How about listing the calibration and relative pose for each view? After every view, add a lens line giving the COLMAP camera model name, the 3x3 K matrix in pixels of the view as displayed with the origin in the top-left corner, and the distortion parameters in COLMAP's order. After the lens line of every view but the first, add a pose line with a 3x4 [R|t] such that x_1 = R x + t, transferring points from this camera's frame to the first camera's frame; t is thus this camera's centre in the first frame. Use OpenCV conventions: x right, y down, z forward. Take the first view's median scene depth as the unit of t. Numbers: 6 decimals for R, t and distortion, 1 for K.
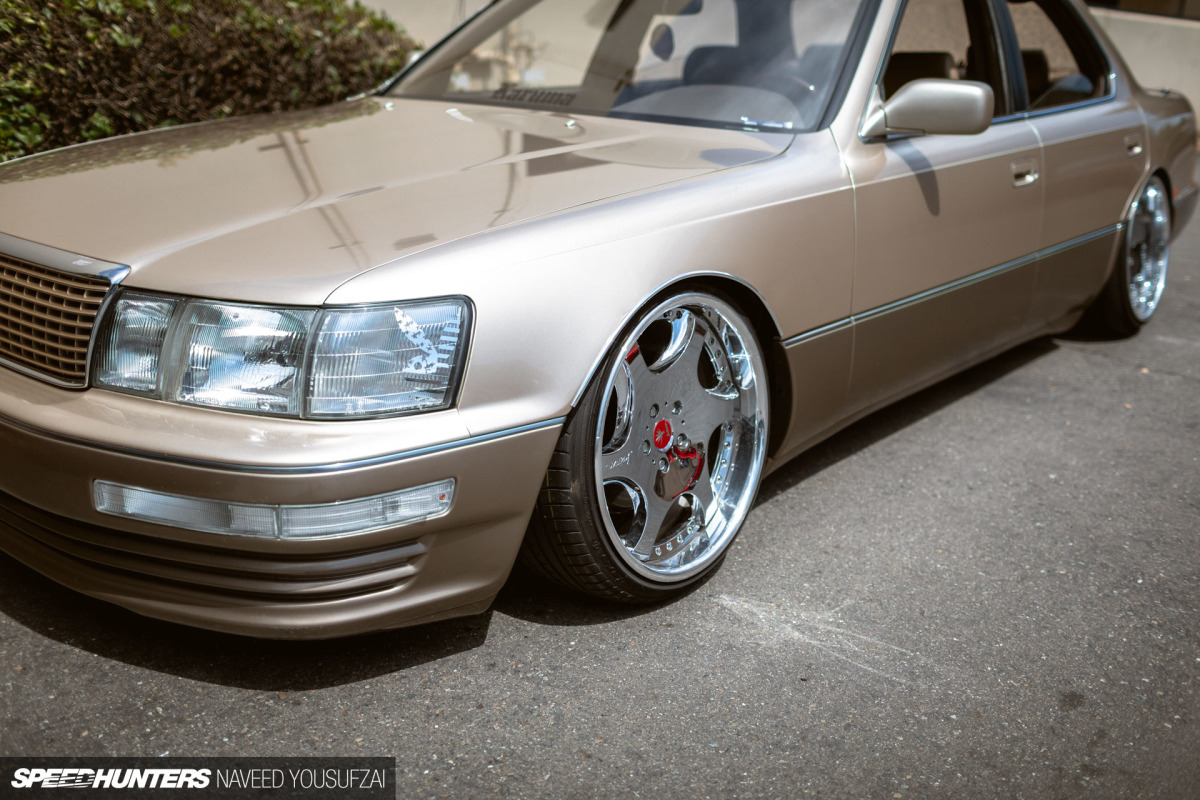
lens RADIAL K [[1111.4, 0, 600.0], [0, 1111.4, 400.0], [0, 0, 1]] dist [0.009384, -0.008109]
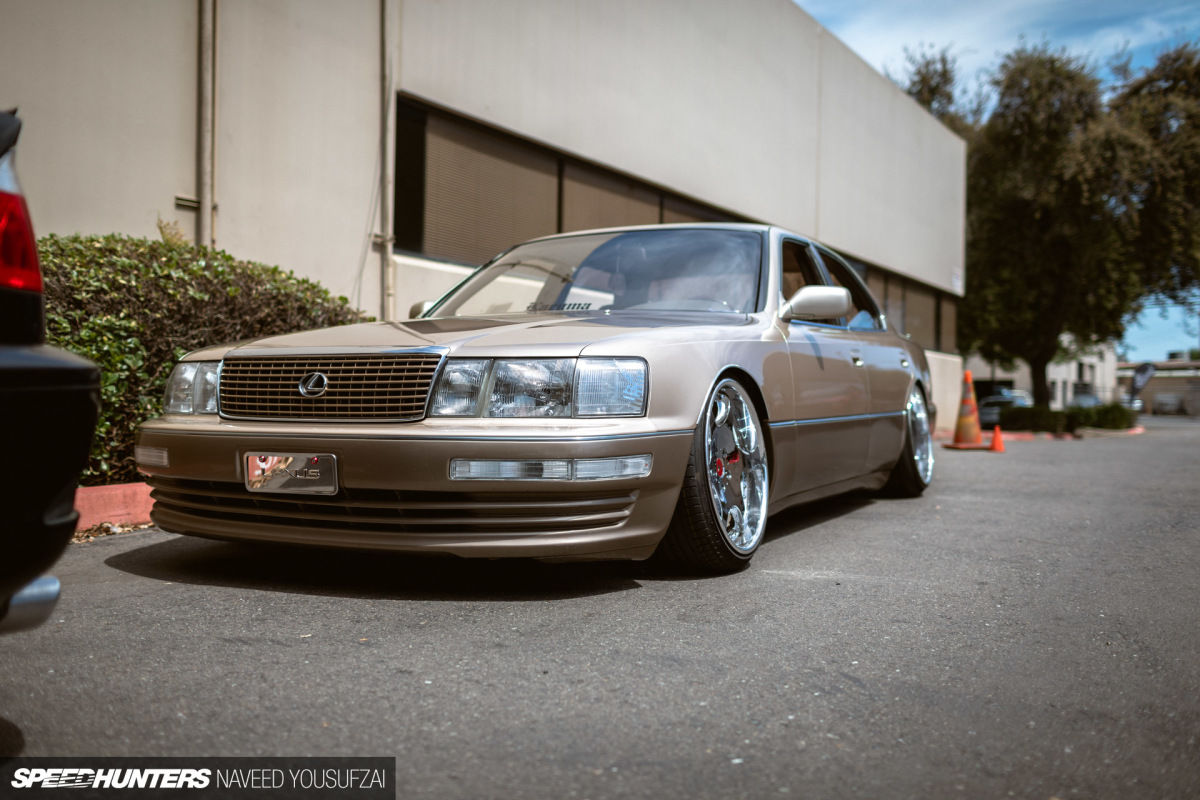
lens RADIAL K [[1111.4, 0, 600.0], [0, 1111.4, 400.0], [0, 0, 1]] dist [0.009384, -0.008109]
pose [[0.970315, -0.027913, 0.240229, -0.413351], [0.099126, 0.951949, -0.289772, 0.321787], [-0.220598, 0.304983, 0.926457, -0.413768]]
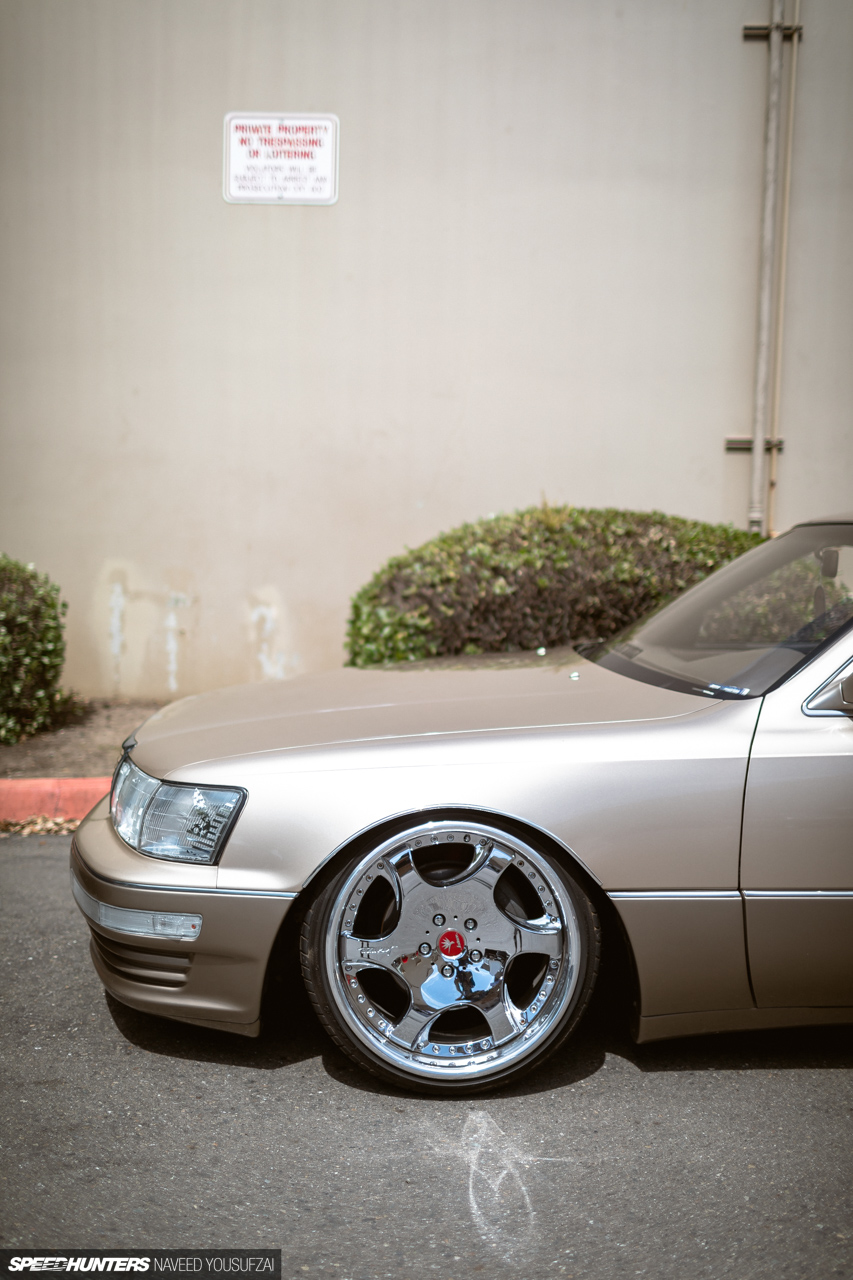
lens RADIAL K [[1185.5, 0, 426.5], [0, 1185.5, 640.0], [0, 0, 1]] dist [0.009384, -0.008109]
pose [[0.691905, 0.044156, -0.720637, 0.742600], [-0.219379, 0.963793, -0.151576, -0.065586], [0.687852, 0.262969, 0.676540, 0.060623]]
